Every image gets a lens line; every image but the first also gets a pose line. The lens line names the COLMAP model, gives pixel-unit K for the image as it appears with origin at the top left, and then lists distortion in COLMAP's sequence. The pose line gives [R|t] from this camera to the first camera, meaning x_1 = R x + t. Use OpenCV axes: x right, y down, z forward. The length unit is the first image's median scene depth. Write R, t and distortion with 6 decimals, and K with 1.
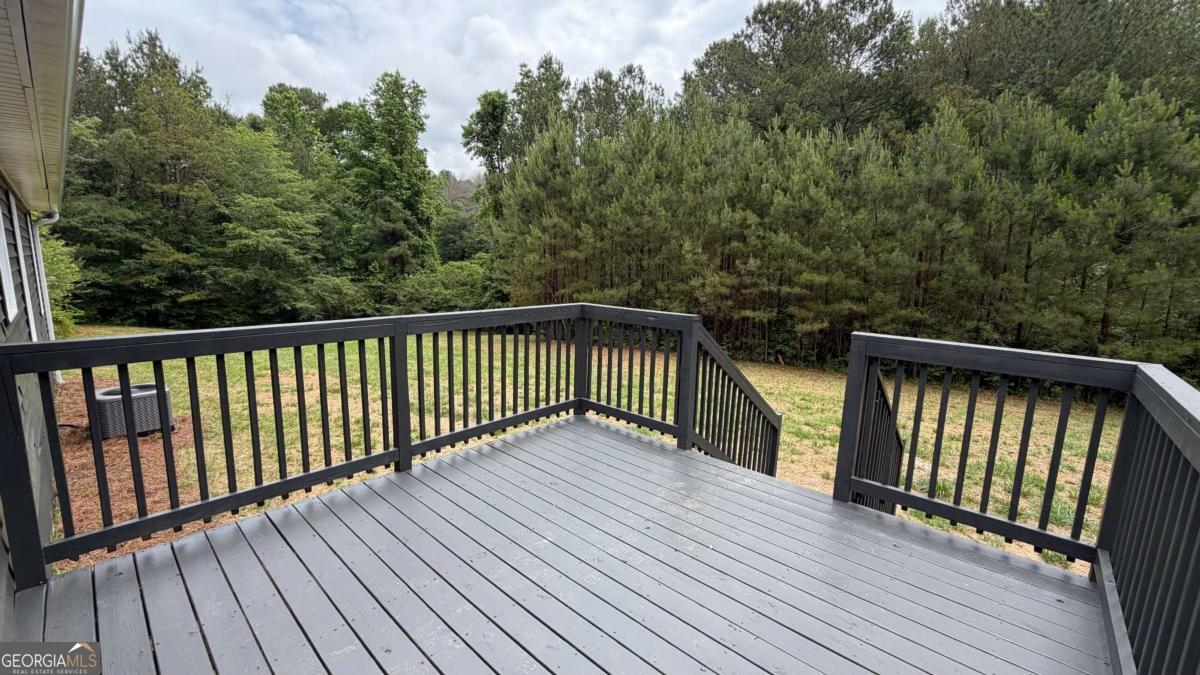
lens RADIAL K [[480.7, 0, 596.8], [0, 480.7, 334.6], [0, 0, 1]] dist [0.001769, 0.000490]
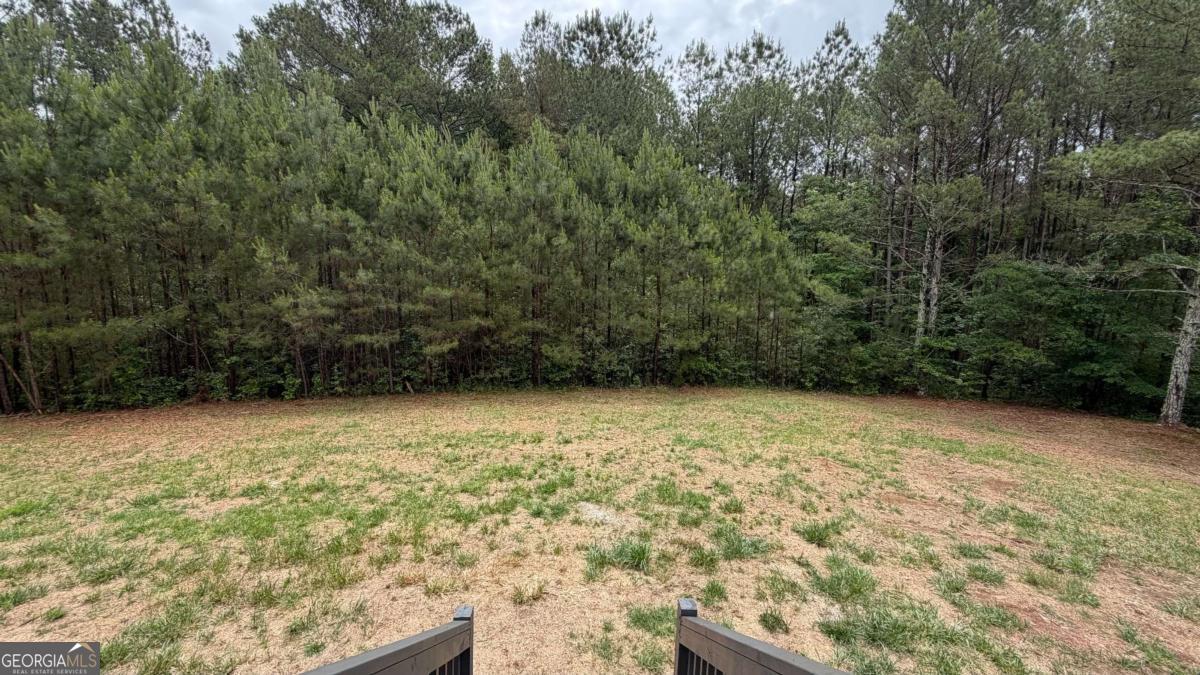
lens RADIAL K [[480.7, 0, 596.8], [0, 480.7, 334.6], [0, 0, 1]] dist [0.001769, 0.000490]
pose [[0.721631, -0.087998, 0.686662, 0.045228], [0.101391, 0.994627, 0.020911, -0.027628], [-0.684813, 0.054531, 0.726676, 0.150501]]
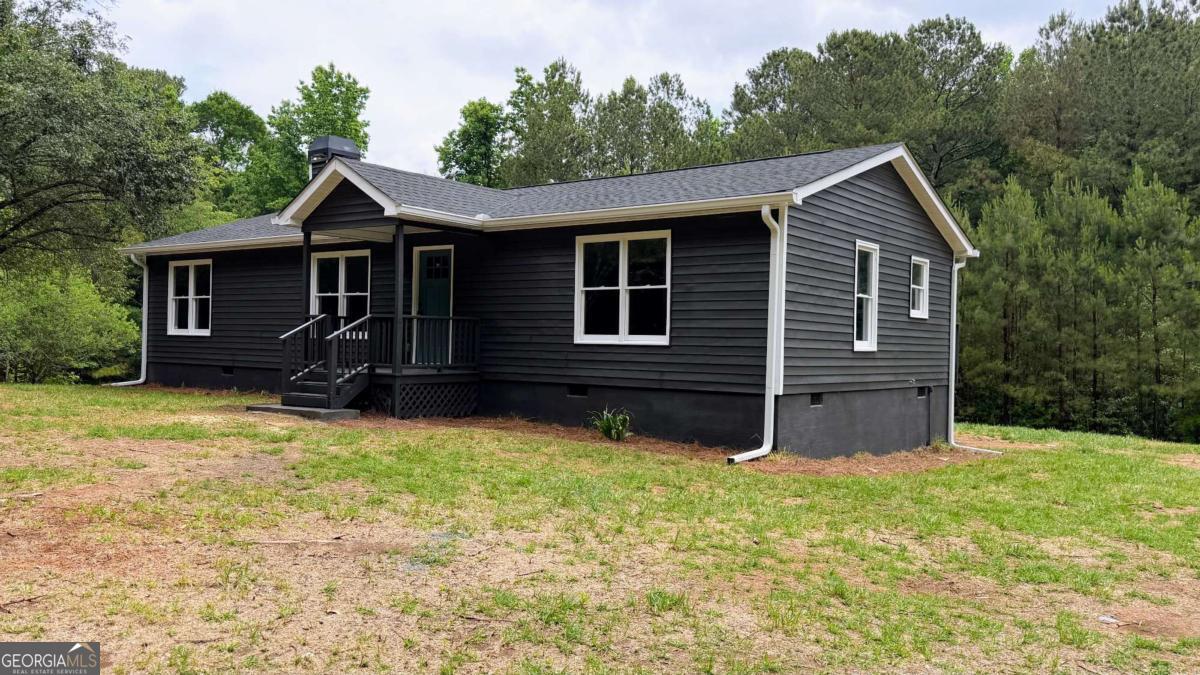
lens RADIAL K [[948.4, 0, 600.0], [0, 948.4, 337.5], [0, 0, 1]] dist [0.039814, -0.003118]
pose [[0.996104, -0.003195, 0.088129, -0.374049], [0.016753, 0.988001, -0.153538, 0.182416], [-0.086581, 0.154417, 0.984205, -0.919147]]
